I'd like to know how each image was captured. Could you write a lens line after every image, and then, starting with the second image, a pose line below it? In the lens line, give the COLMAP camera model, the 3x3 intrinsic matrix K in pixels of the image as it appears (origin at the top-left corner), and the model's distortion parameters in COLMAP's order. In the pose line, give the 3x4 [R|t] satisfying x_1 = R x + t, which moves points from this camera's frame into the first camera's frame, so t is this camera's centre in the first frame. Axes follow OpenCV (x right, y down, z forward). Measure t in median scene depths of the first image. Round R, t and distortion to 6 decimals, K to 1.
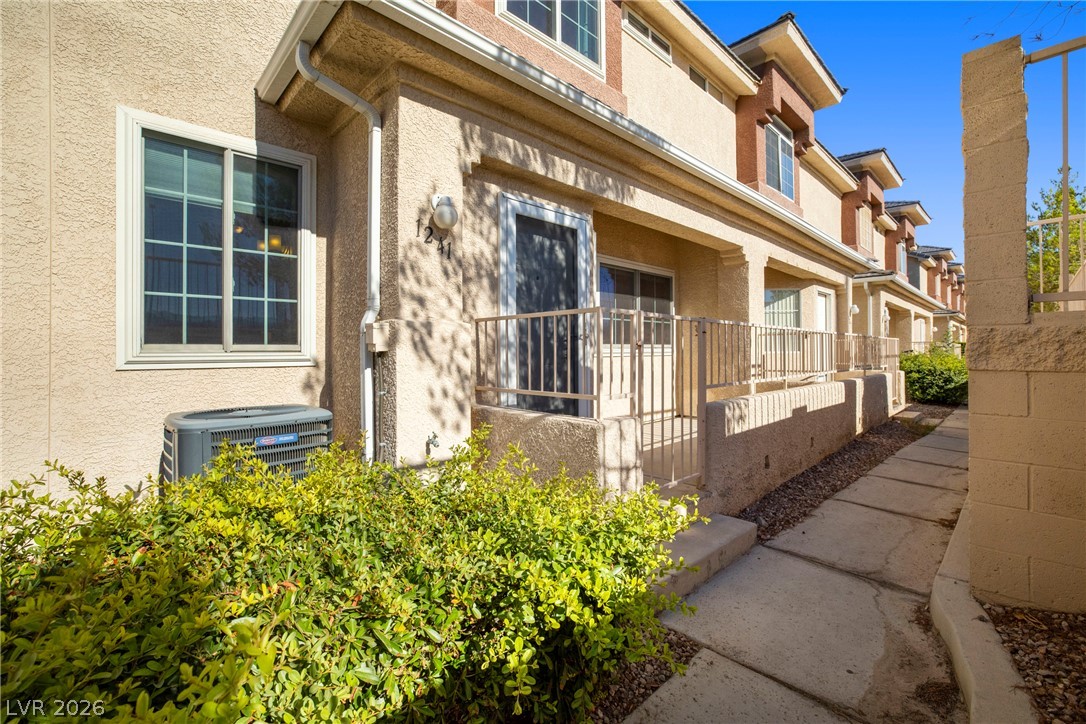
lens RADIAL K [[463.2, 0, 541.7], [0, 463.2, 346.7], [0, 0, 1]] dist [-0.009777, 0.000022]
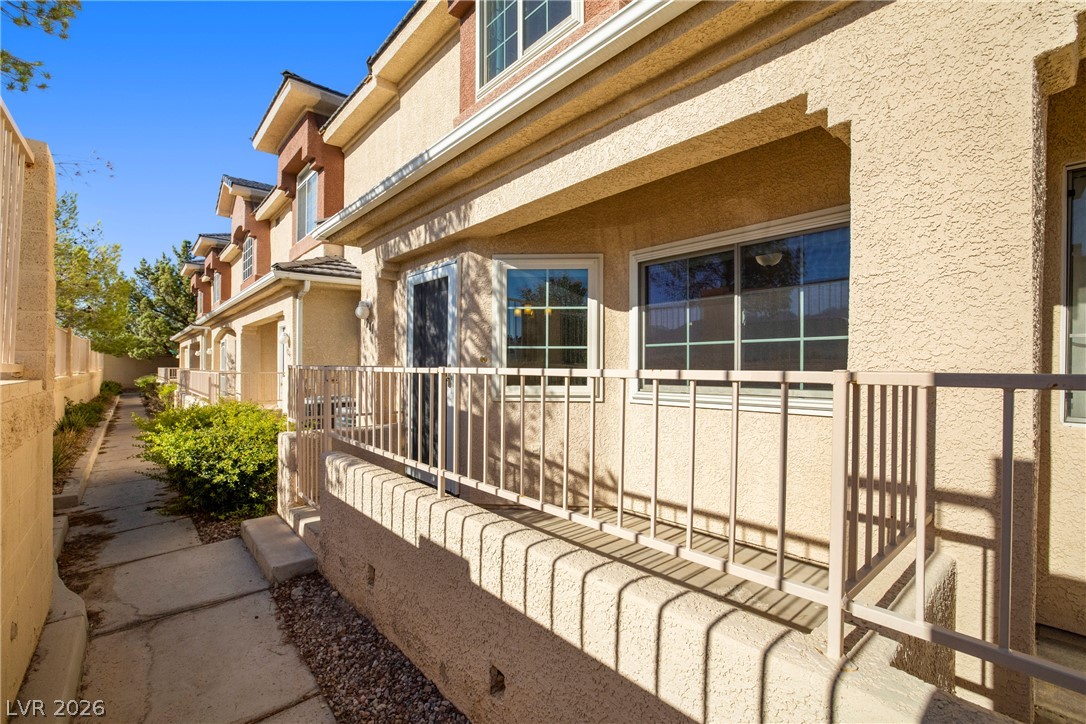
lens RADIAL K [[475.9, 0, 549.8], [0, 475.9, 370.0], [0, 0, 1]] dist [-0.001419, 0.000101]
pose [[-0.039649, 0.003134, -0.999209, 1.227987], [-0.010773, 0.999936, 0.003564, -0.047050], [0.999156, 0.010906, -0.039613, 1.359227]]
